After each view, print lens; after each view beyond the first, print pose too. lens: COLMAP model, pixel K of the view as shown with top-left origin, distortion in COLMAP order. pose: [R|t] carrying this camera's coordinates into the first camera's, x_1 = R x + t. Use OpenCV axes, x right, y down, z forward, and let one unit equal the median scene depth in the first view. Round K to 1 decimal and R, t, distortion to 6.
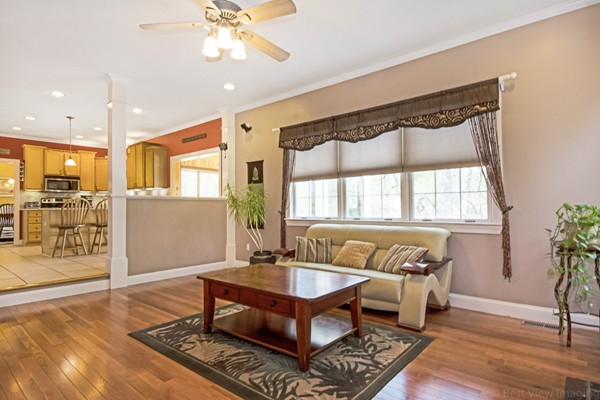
lens RADIAL K [[322.1, 0, 300.5], [0, 322.1, 199.5], [0, 0, 1]] dist [0.002184, 0.000402]
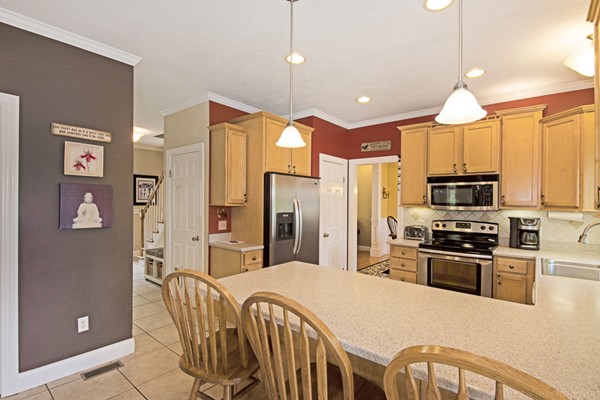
lens RADIAL K [[281.1, 0, 300.4], [0, 281.1, 201.2], [0, 0, 1]] dist [-0.013942, -0.000327]
pose [[-0.001230, 0.006427, -0.999979, -0.332408], [0.002293, 0.999977, 0.006424, -0.039388], [0.999997, -0.002285, -0.001245, 0.771565]]
